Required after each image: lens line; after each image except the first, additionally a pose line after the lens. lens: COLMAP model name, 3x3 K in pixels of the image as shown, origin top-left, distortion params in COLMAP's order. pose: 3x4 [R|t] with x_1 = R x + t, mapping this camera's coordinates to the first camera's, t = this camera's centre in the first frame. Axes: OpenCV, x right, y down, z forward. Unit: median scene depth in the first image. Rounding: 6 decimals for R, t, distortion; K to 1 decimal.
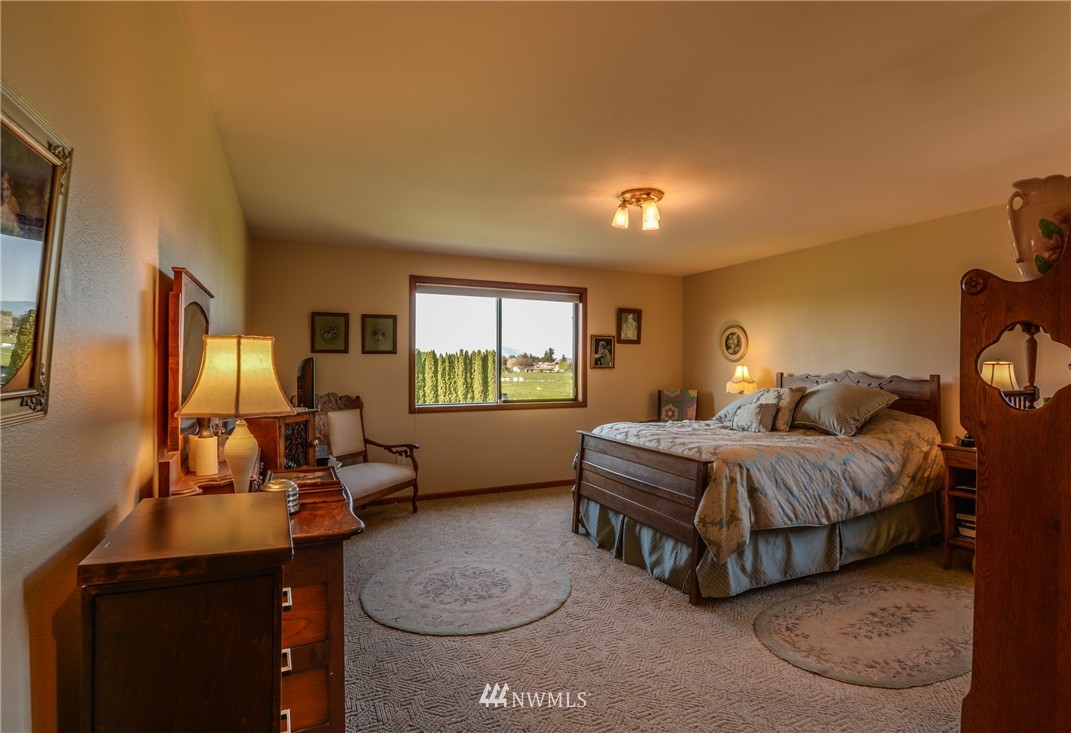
lens RADIAL K [[521.8, 0, 535.5], [0, 521.8, 366.5], [0, 0, 1]] dist [0.000112, 0.000032]
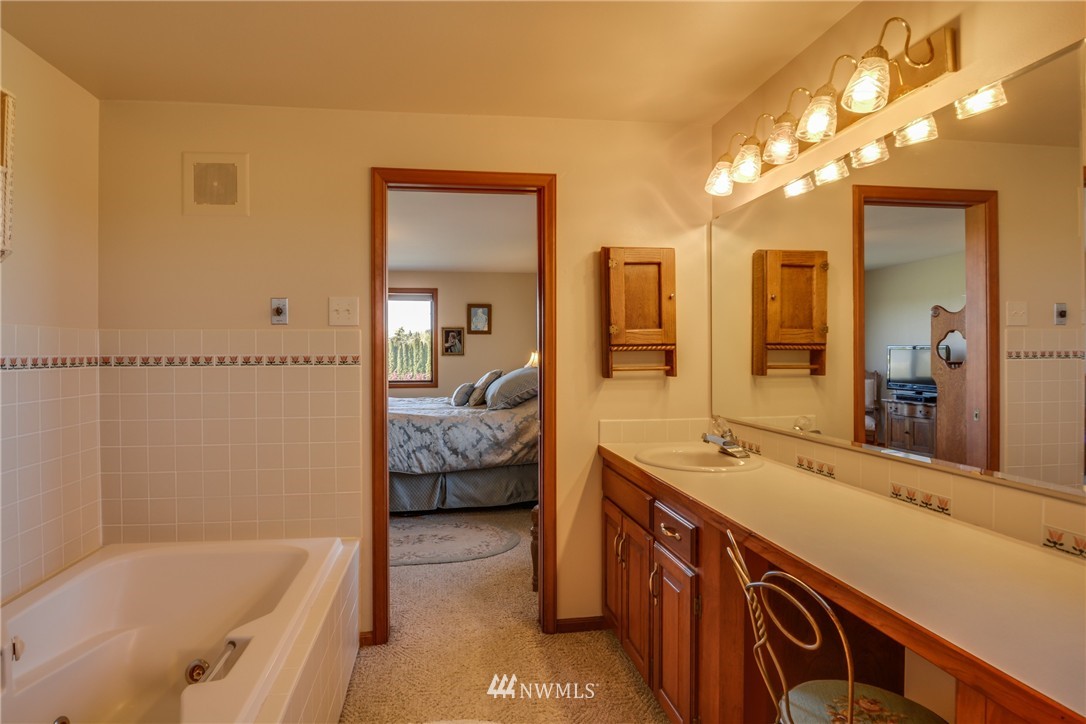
lens RADIAL K [[547.1, 0, 543.0], [0, 547.1, 362.0], [0, 0, 1]] dist [0.000056, -0.000043]
pose [[0.955615, 0.001035, -0.294618, 0.693898], [0.003883, 0.999863, 0.016110, -0.000527], [0.294594, -0.016539, 0.955479, -0.126841]]
